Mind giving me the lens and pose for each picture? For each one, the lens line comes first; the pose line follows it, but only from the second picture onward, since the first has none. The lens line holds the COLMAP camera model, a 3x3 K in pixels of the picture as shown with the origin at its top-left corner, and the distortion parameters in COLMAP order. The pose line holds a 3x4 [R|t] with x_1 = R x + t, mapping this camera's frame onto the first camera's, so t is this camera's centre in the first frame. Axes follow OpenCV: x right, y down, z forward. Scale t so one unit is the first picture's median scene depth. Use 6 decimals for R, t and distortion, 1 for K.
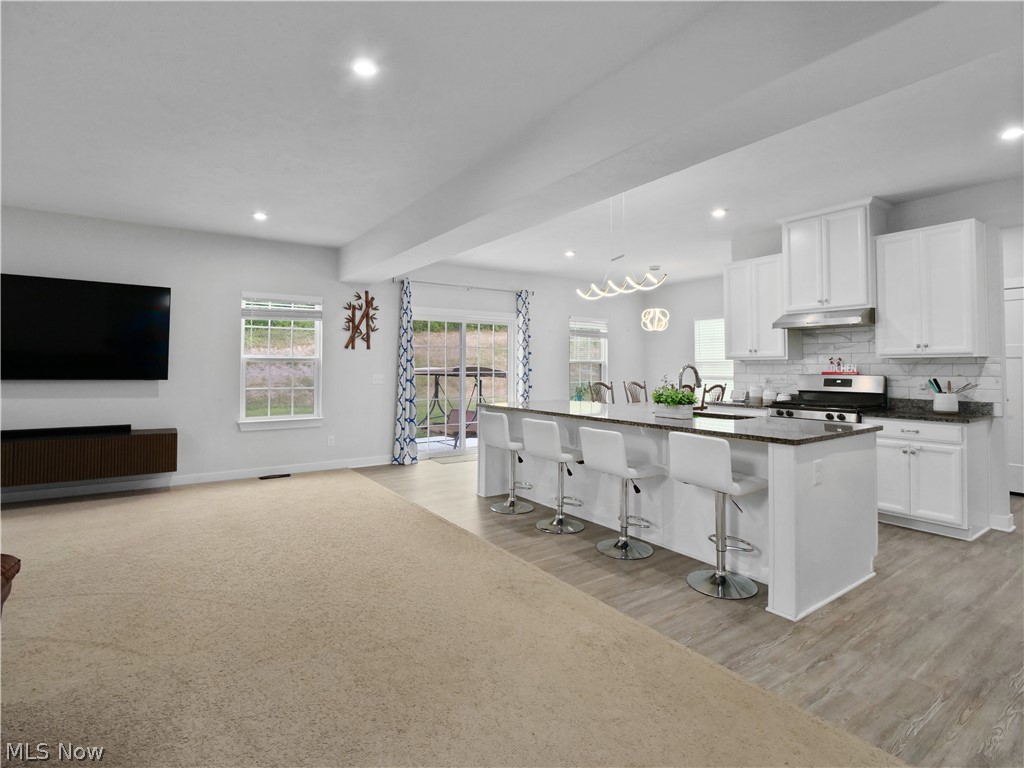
lens RADIAL K [[510.9, 0, 512.5], [0, 510.9, 366.3], [0, 0, 1]] dist [-0.010993, -0.000324]
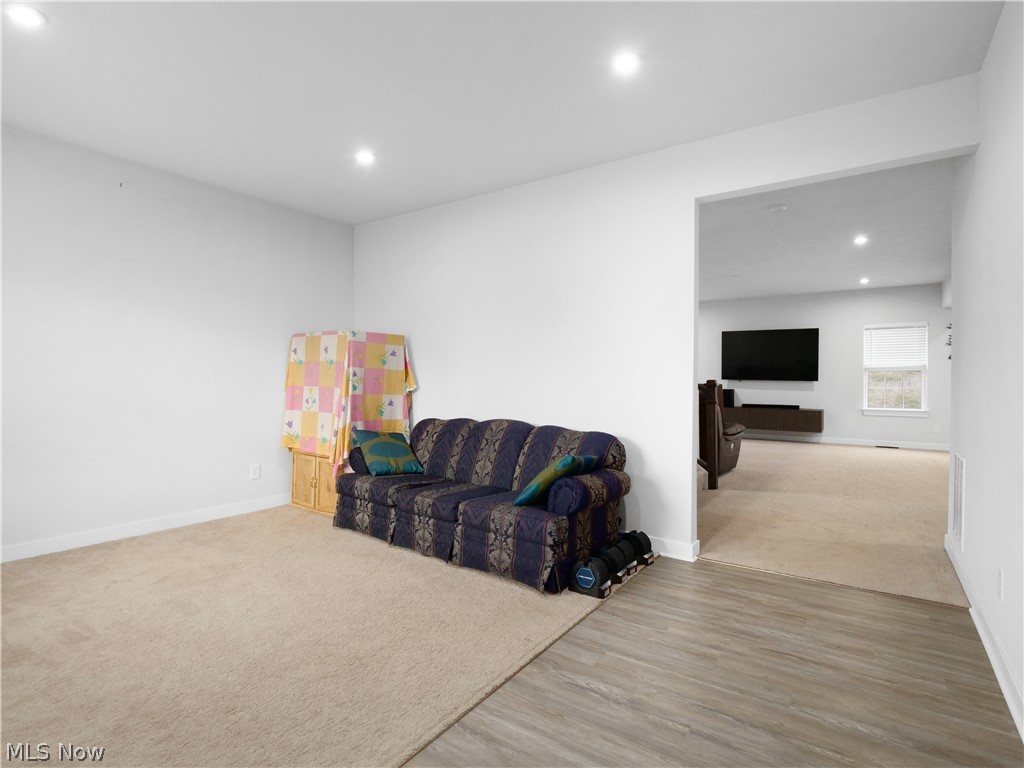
lens RADIAL K [[508.5, 0, 512.0], [0, 508.5, 384.0], [0, 0, 1]] dist [-0.014682, -0.000027]
pose [[0.332469, 0.007026, -0.943088, 0.617627], [0.004804, 0.999947, 0.009143, 0.015221], [0.943102, -0.007571, 0.332418, -0.576390]]
